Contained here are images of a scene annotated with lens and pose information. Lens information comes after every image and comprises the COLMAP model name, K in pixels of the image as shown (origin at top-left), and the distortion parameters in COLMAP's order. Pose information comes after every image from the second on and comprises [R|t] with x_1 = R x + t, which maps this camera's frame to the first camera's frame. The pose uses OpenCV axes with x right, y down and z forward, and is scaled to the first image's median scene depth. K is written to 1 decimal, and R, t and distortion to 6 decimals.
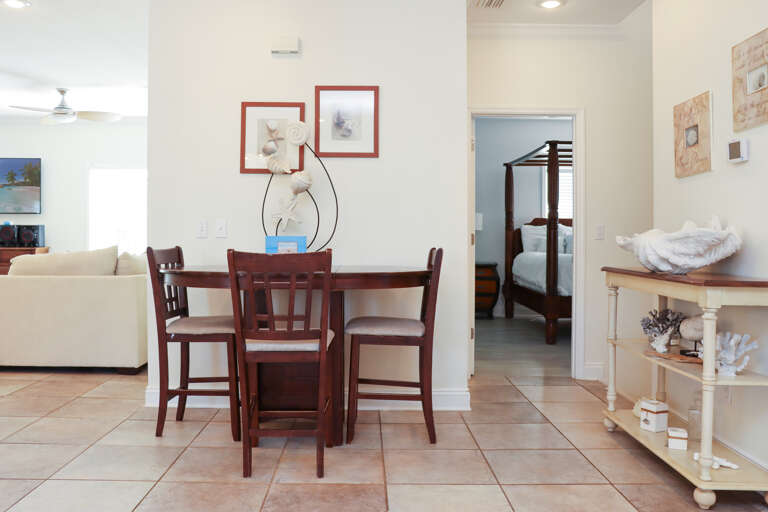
lens RADIAL K [[695.6, 0, 384.0], [0, 695.6, 256.0], [0, 0, 1]] dist [-0.093126, 0.012286]
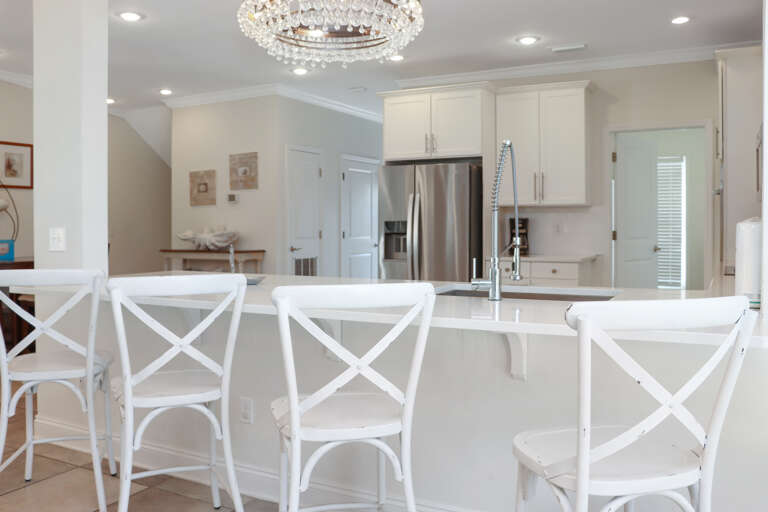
lens RADIAL K [[662.2, 0, 403.7], [0, 662.2, 257.4], [0, 0, 1]] dist [-0.089082, 0.009445]
pose [[0.485533, -0.050025, 0.872786, -1.151251], [0.032509, 0.998704, 0.039157, -0.014861], [-0.873614, 0.009362, 0.486530, -0.625354]]
